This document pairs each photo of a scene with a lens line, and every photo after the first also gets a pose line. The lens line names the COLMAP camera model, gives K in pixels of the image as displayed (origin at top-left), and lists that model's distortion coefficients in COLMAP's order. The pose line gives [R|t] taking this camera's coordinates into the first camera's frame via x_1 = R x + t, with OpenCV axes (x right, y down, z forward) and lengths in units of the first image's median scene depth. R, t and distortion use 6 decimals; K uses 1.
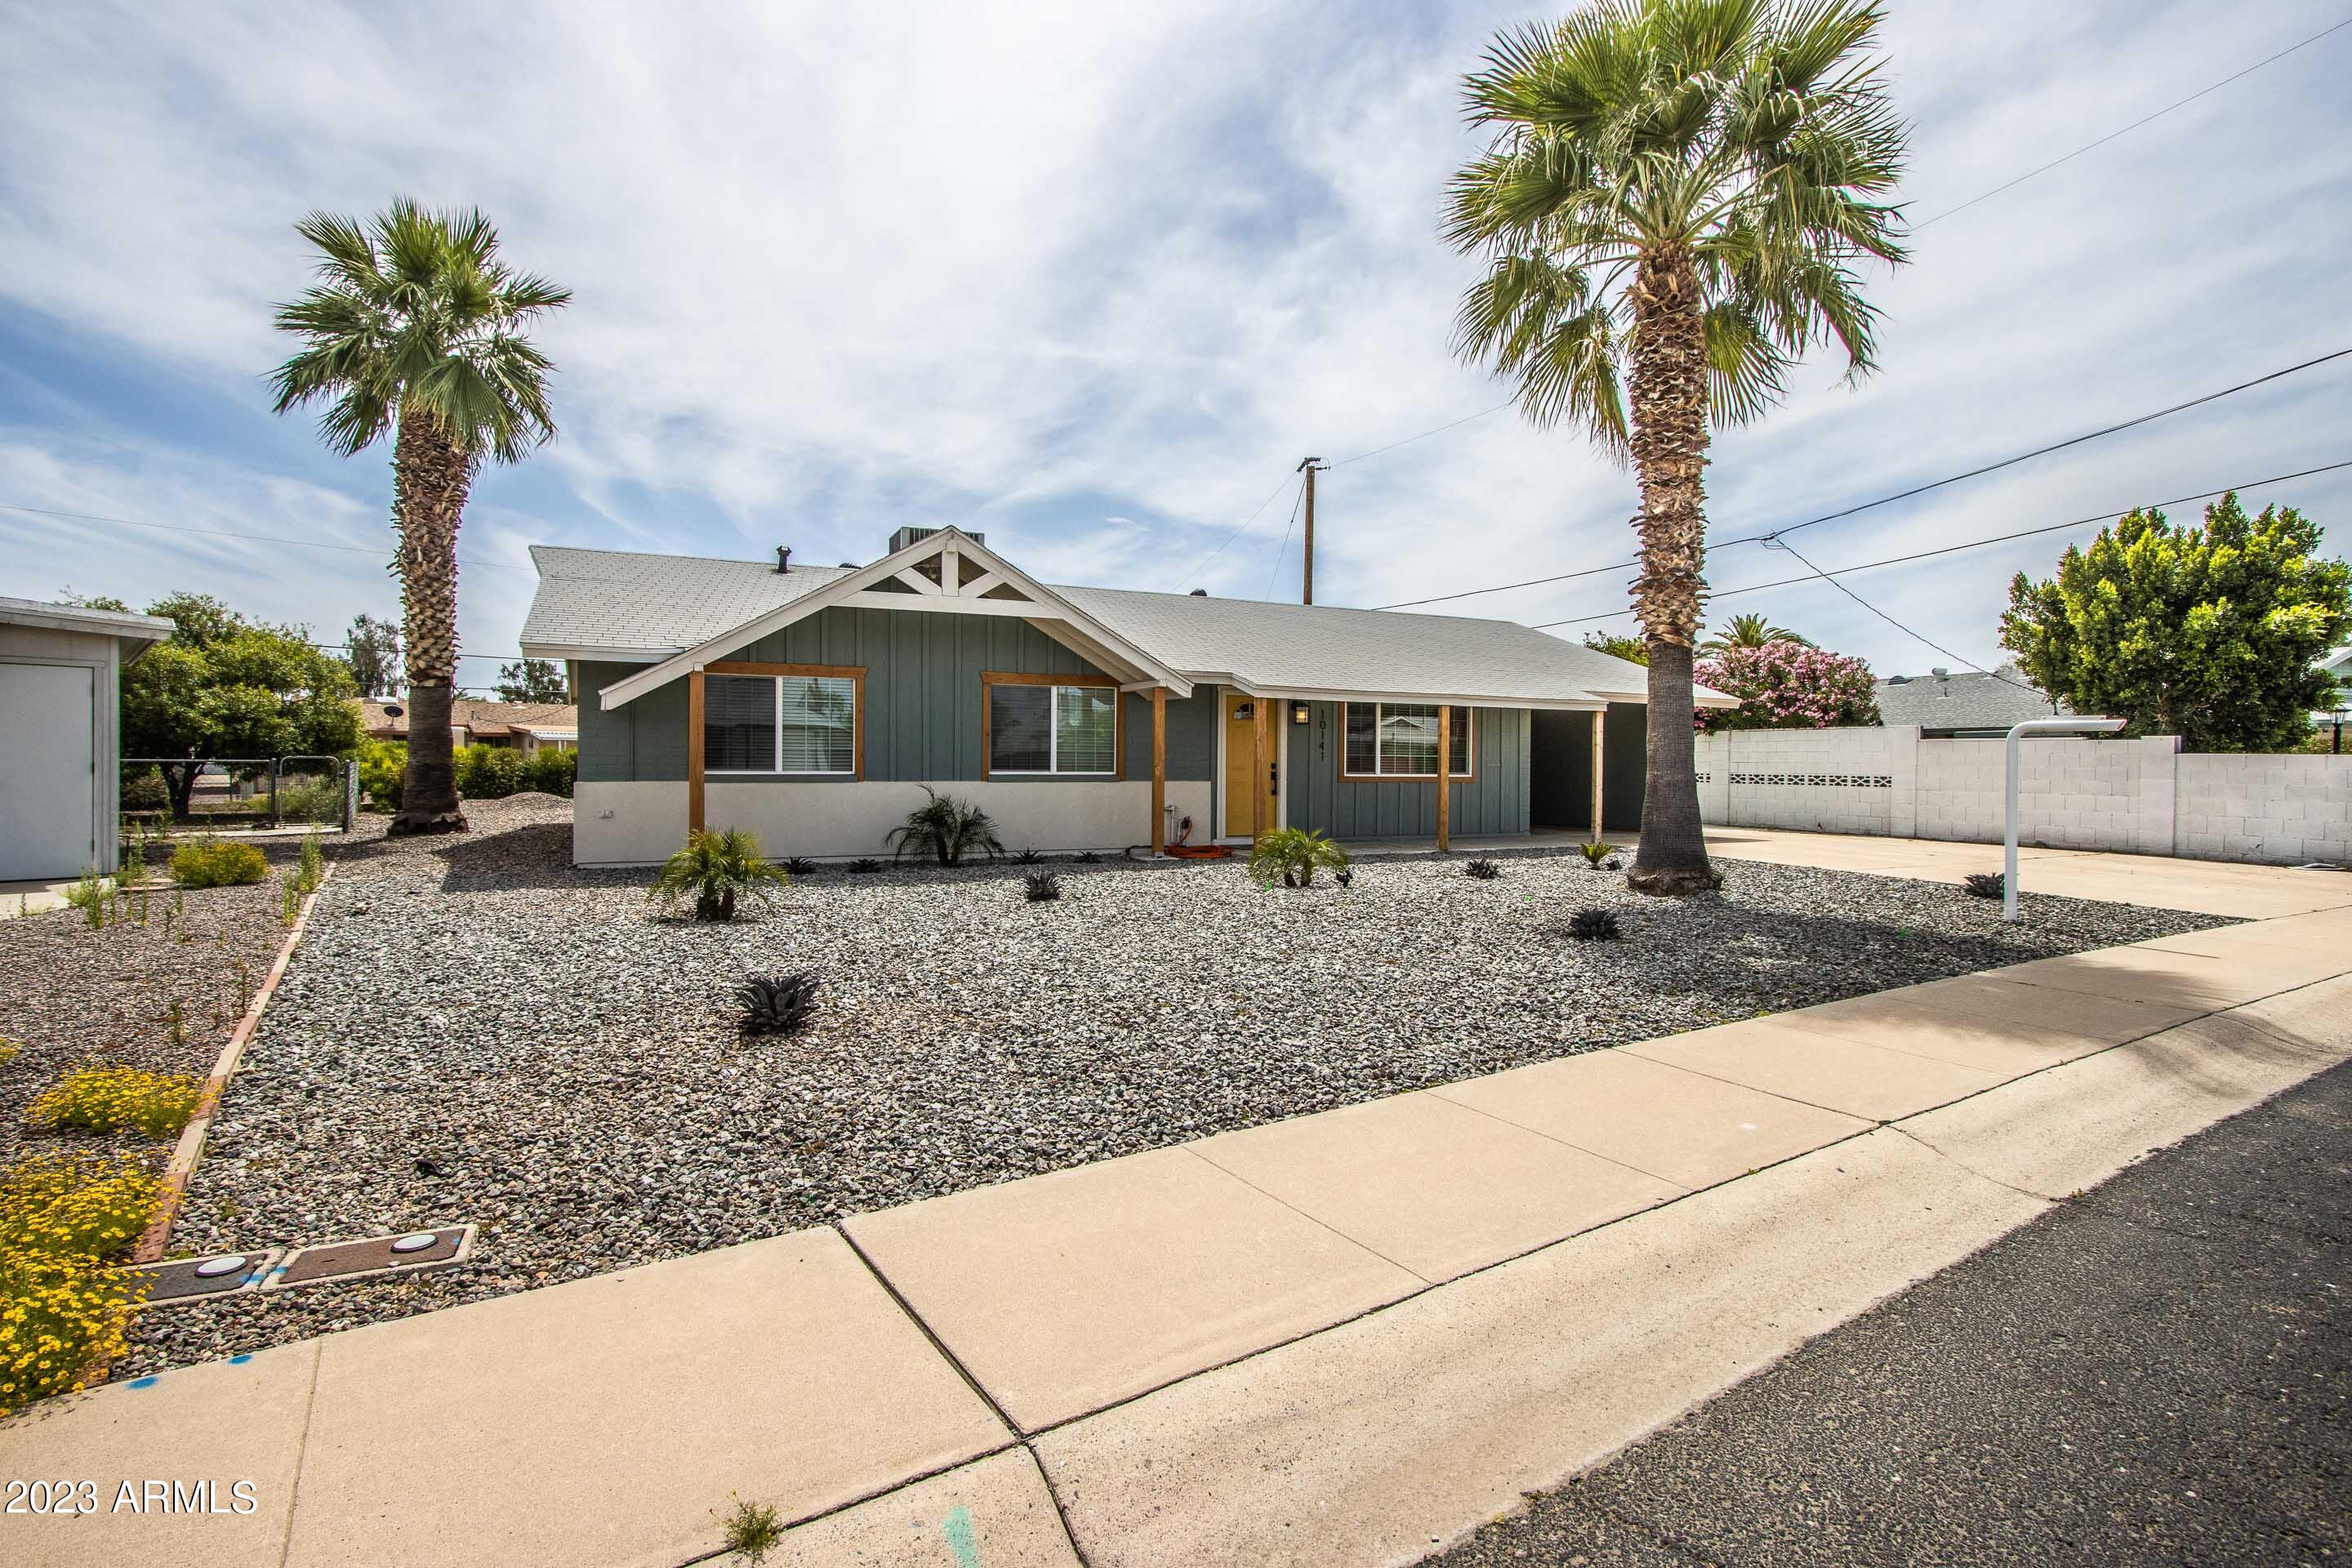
lens RADIAL K [[1086.9, 0, 1163.1], [0, 1086.9, 773.5], [0, 0, 1]] dist [-0.019907, 0.001983]
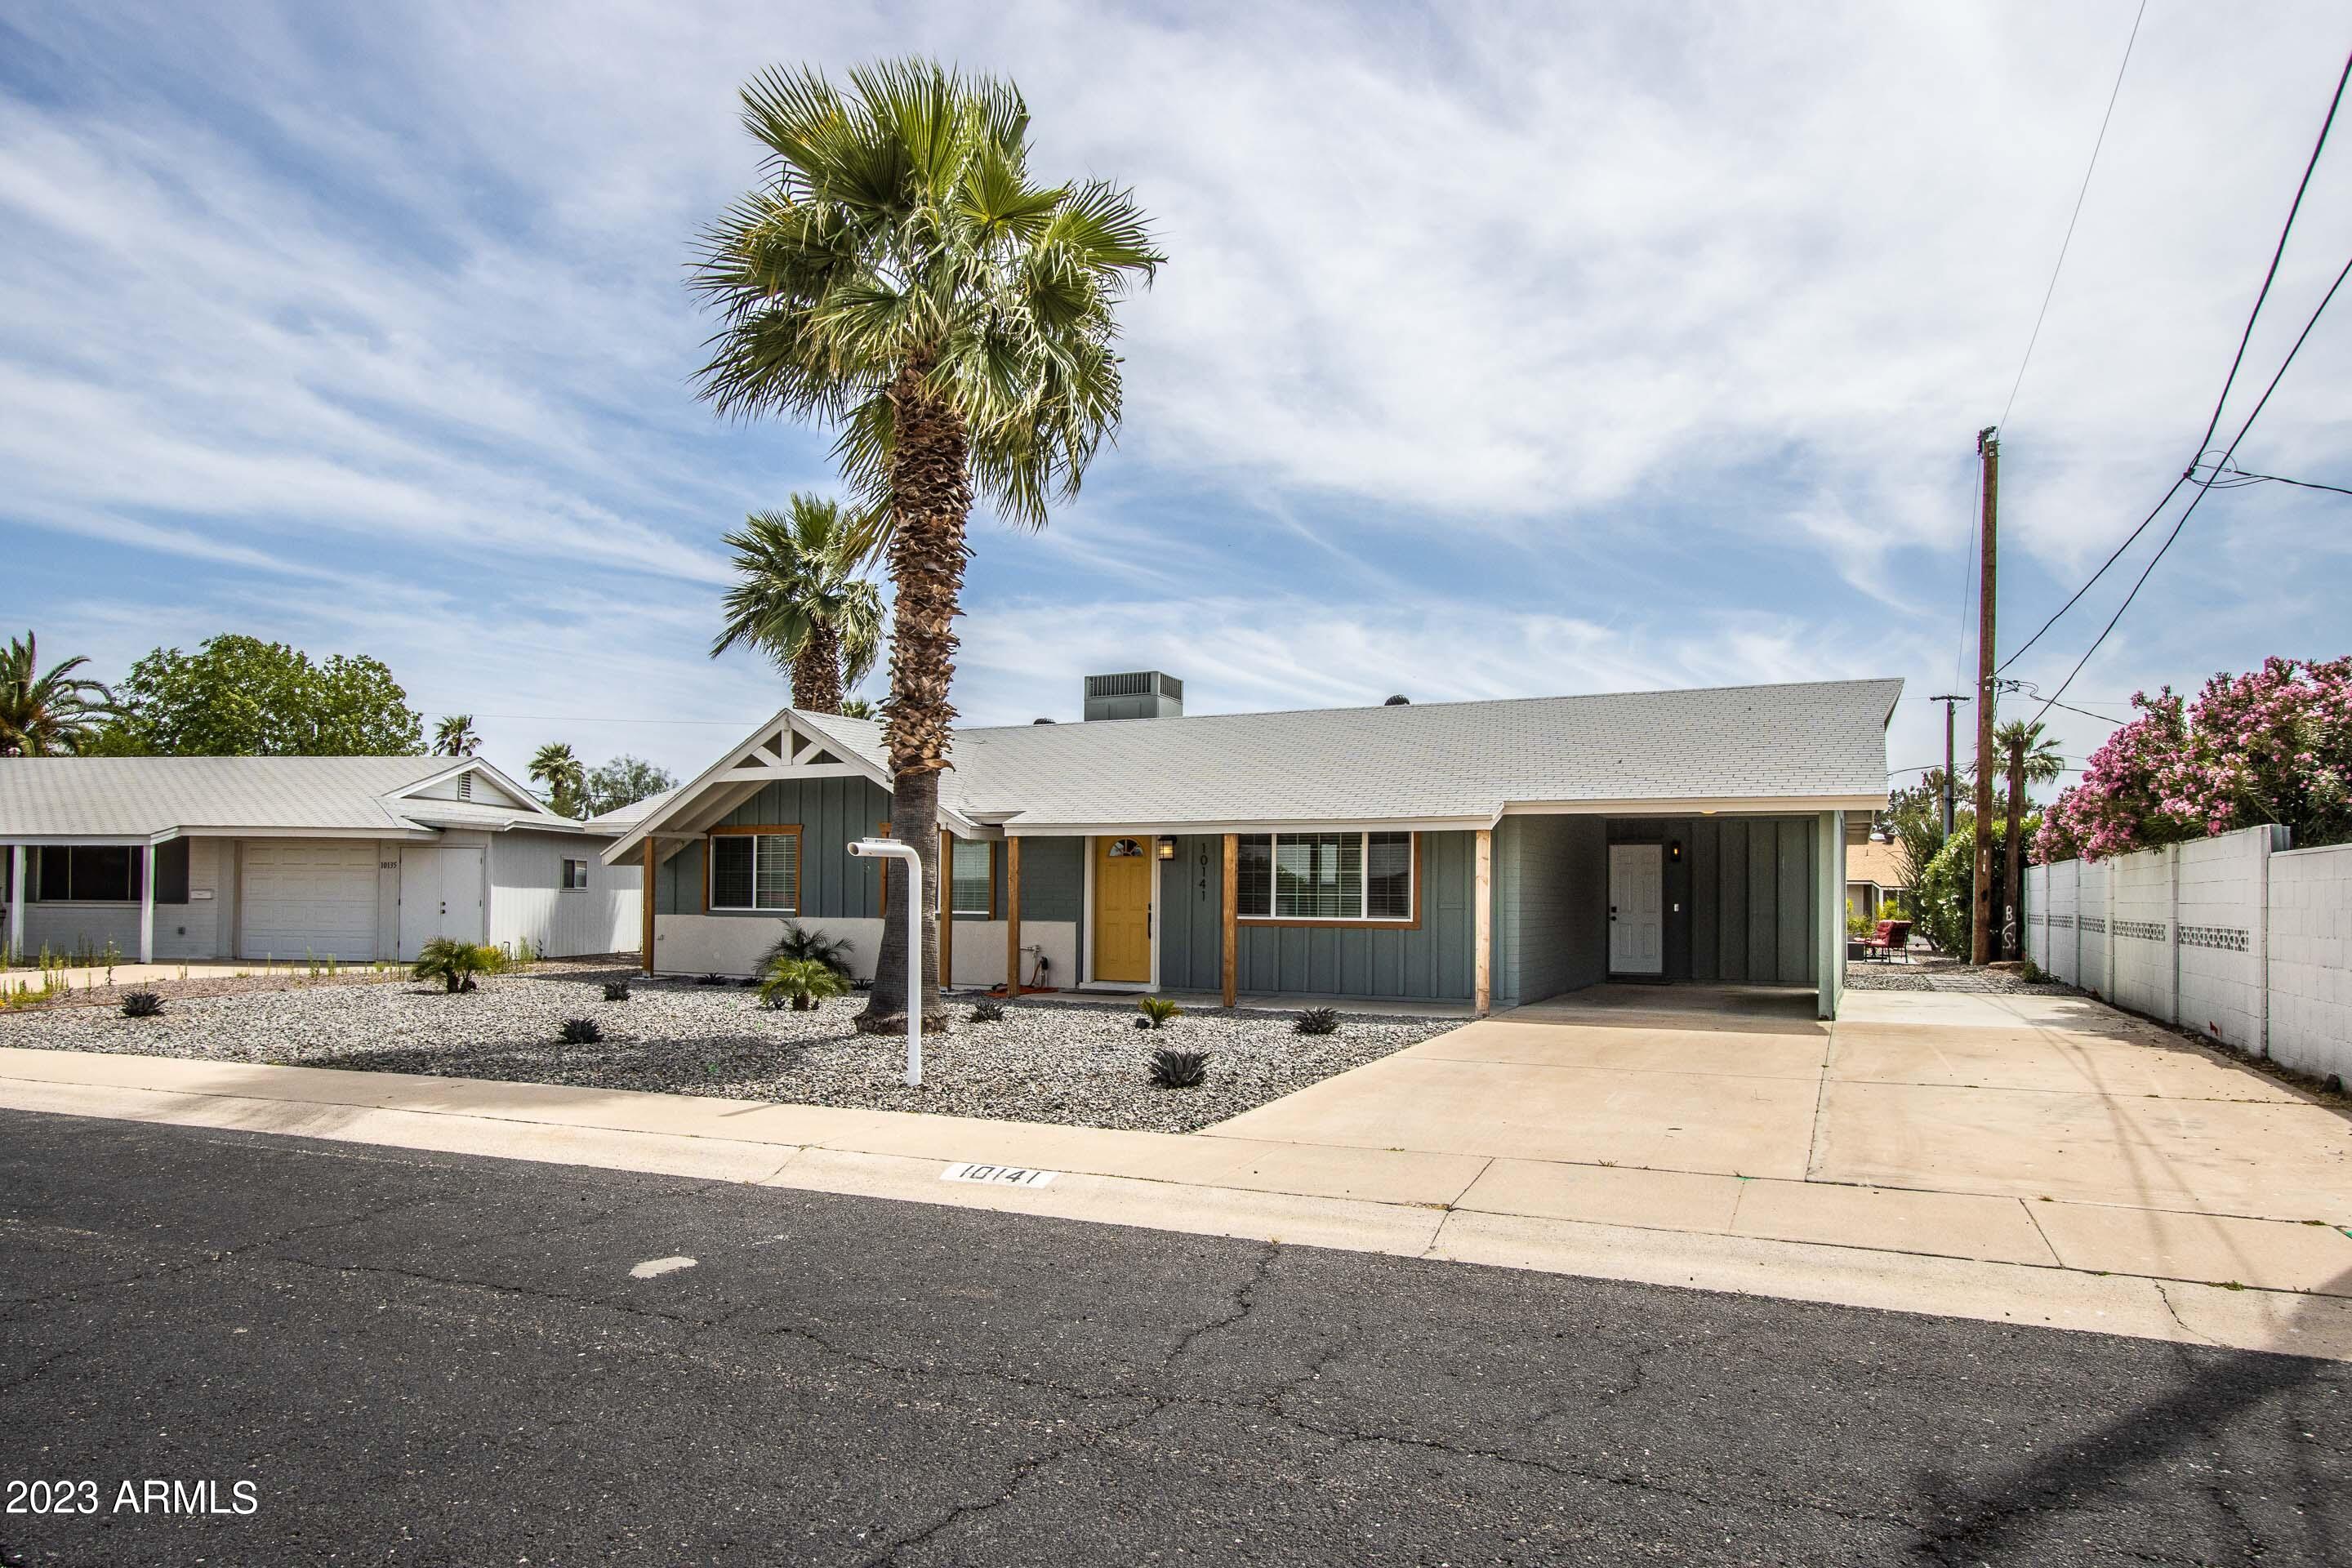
lens RADIAL K [[1354.9, 0, 1180.4], [0, 1354.9, 903.8], [0, 0, 1]] dist [0.001569, 0.000441]
pose [[0.642358, 0.001172, -0.766403, 1.041825], [-0.011761, 0.999896, -0.008328, 0.000147], [0.766314, 0.014364, 0.642306, 0.297691]]
